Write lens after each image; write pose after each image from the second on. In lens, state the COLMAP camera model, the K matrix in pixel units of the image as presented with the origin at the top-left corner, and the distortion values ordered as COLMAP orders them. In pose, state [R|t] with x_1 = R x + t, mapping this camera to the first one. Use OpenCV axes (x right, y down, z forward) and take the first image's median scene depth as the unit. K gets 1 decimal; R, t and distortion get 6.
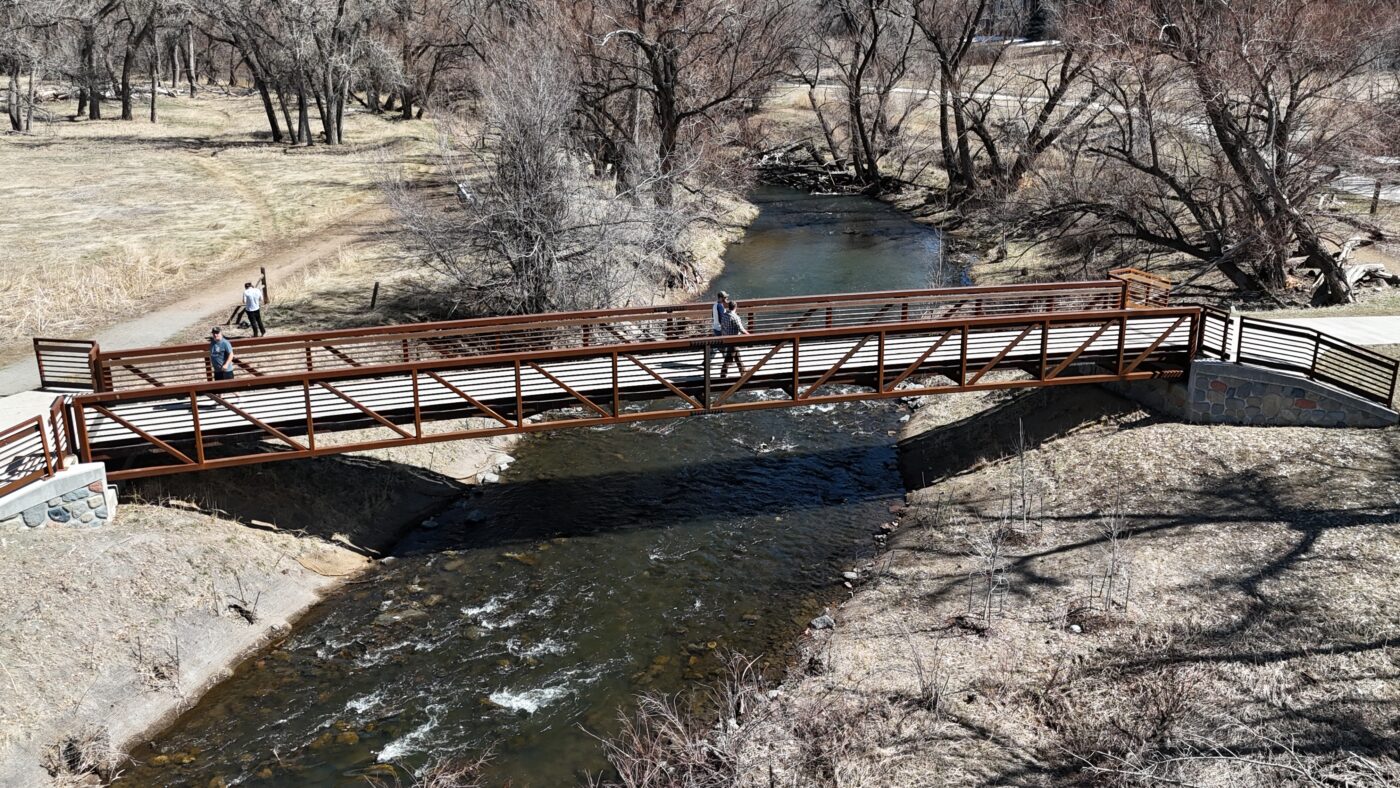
lens RADIAL K [[1095.2, 0, 700.9], [0, 1095.2, 392.2], [0, 0, 1]] dist [0.027256, 0.002602]
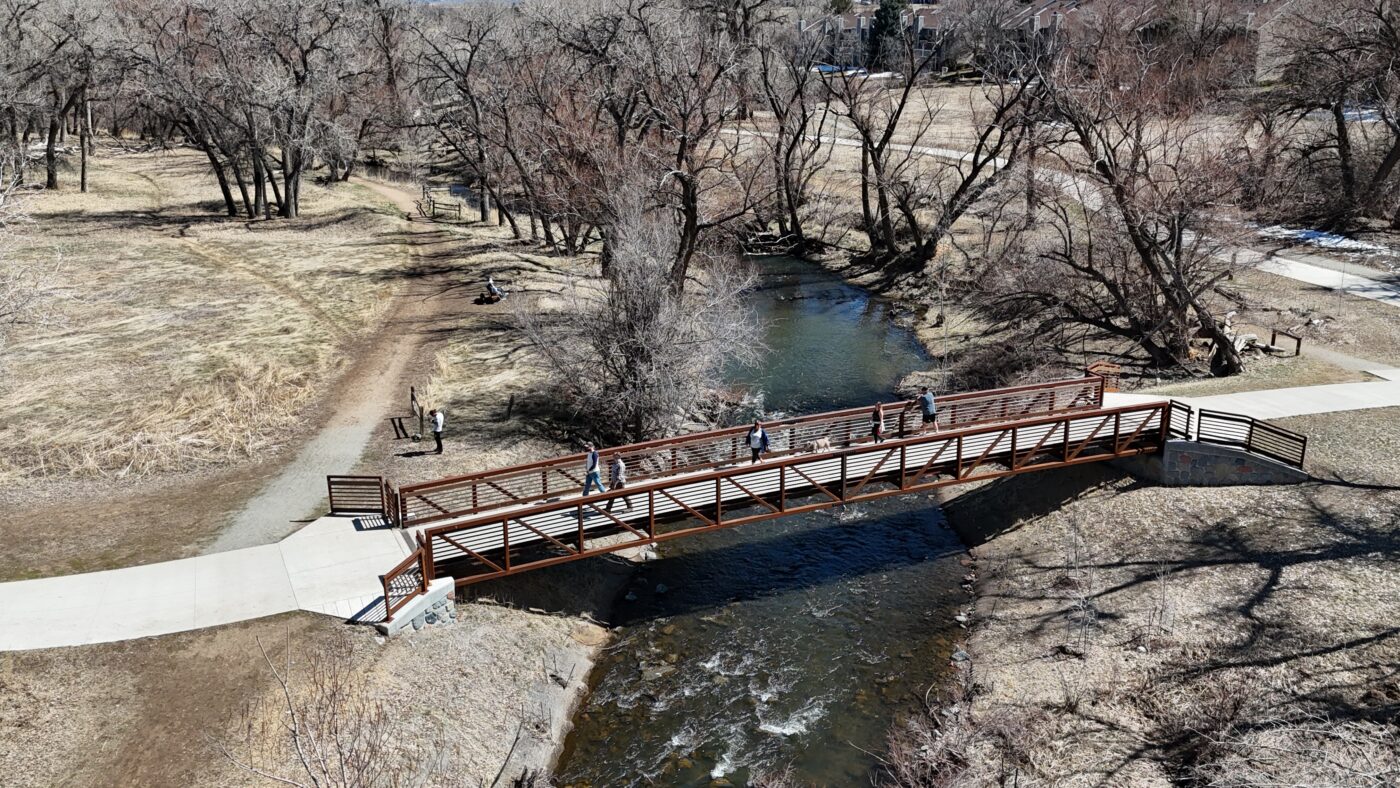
lens RADIAL K [[1075.2, 0, 696.1], [0, 1075.2, 393.4], [0, 0, 1]] dist [0.058002, -0.034225]
pose [[0.990687, -0.043656, 0.128974, -0.343517], [0.045029, 0.998956, -0.007747, -0.116154], [-0.128501, 0.013482, 0.991618, -0.302357]]
